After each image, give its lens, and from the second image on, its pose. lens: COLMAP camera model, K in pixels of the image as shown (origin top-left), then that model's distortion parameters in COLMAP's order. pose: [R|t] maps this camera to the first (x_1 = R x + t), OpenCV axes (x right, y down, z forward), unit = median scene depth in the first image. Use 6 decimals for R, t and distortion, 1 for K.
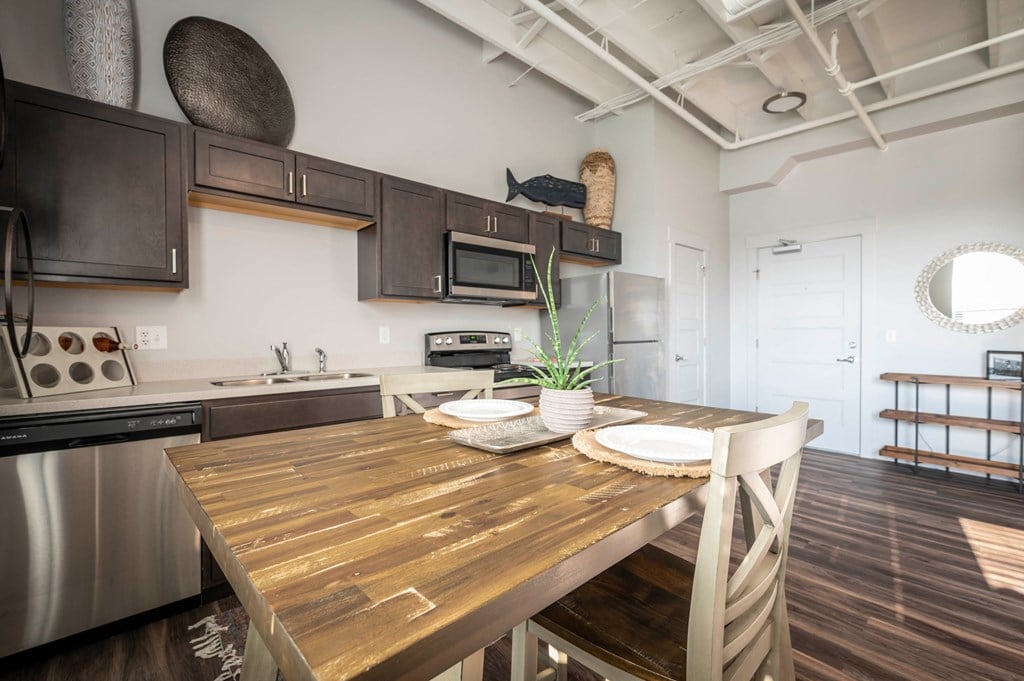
lens RADIAL K [[436.8, 0, 513.9], [0, 436.8, 336.4], [0, 0, 1]] dist [0.002522, 0.000037]
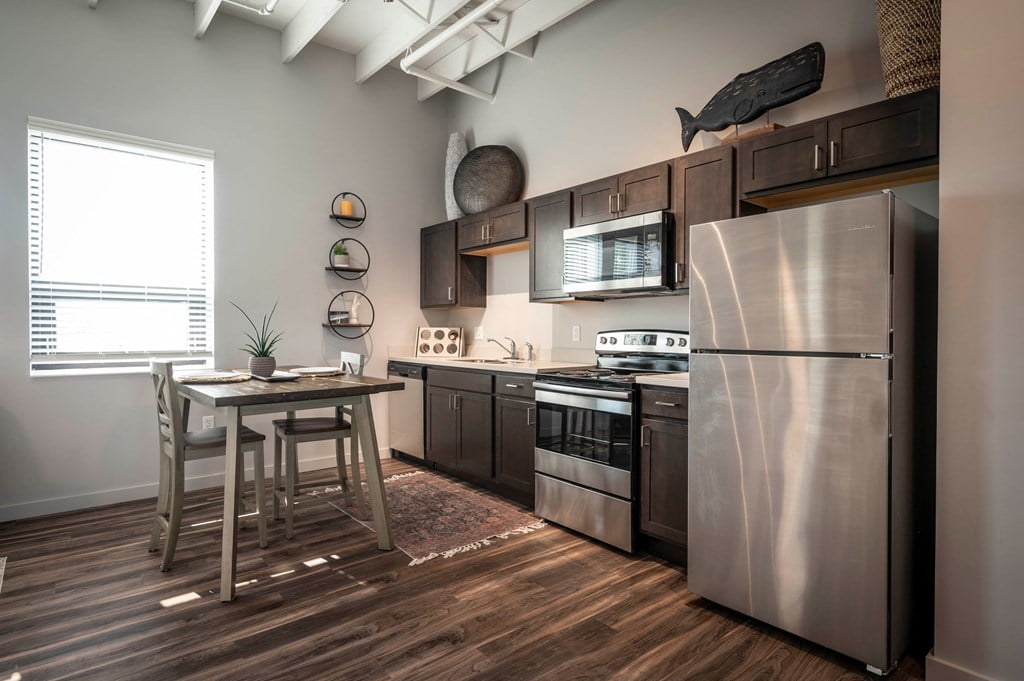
lens RADIAL K [[561.4, 0, 522.4], [0, 561.4, 334.8], [0, 0, 1]] dist [0.000340, -0.000616]
pose [[-0.026115, 0.008101, -0.999626, 1.121791], [-0.016327, 0.999830, 0.008529, -0.009229], [0.999526, 0.016544, -0.025978, 0.923667]]
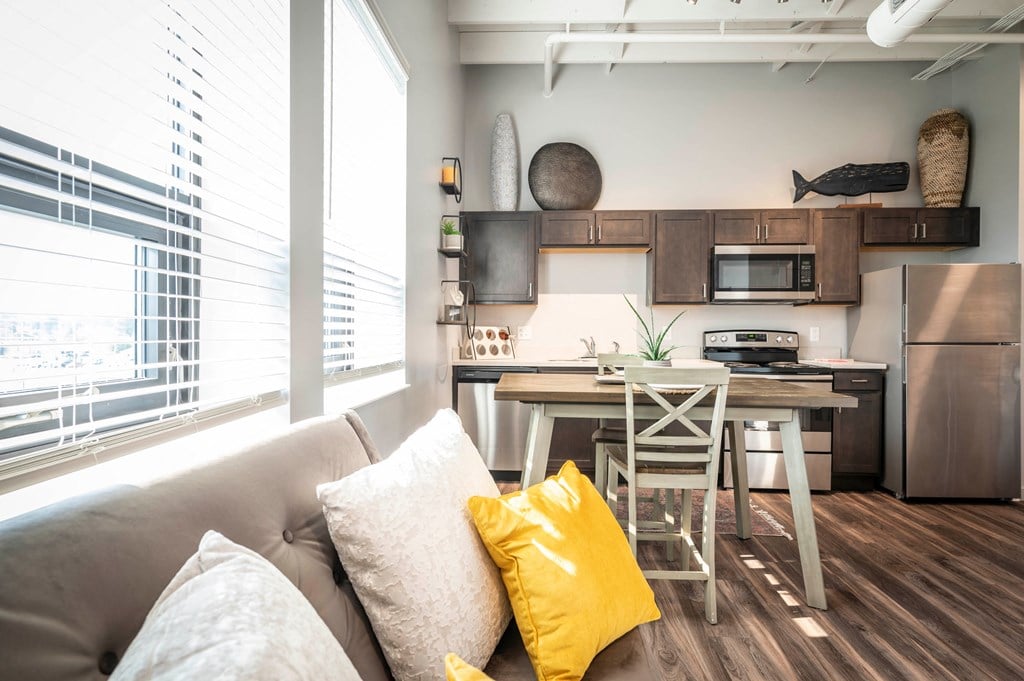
lens RADIAL K [[561.4, 0, 529.2], [0, 561.4, 335.8], [0, 0, 1]] dist [0.000340, -0.000616]
pose [[0.716901, 0.014242, -0.697030, 0.553520], [-0.013469, 0.999888, 0.006577, 0.000694], [0.697045, 0.004673, 0.717012, -0.438726]]
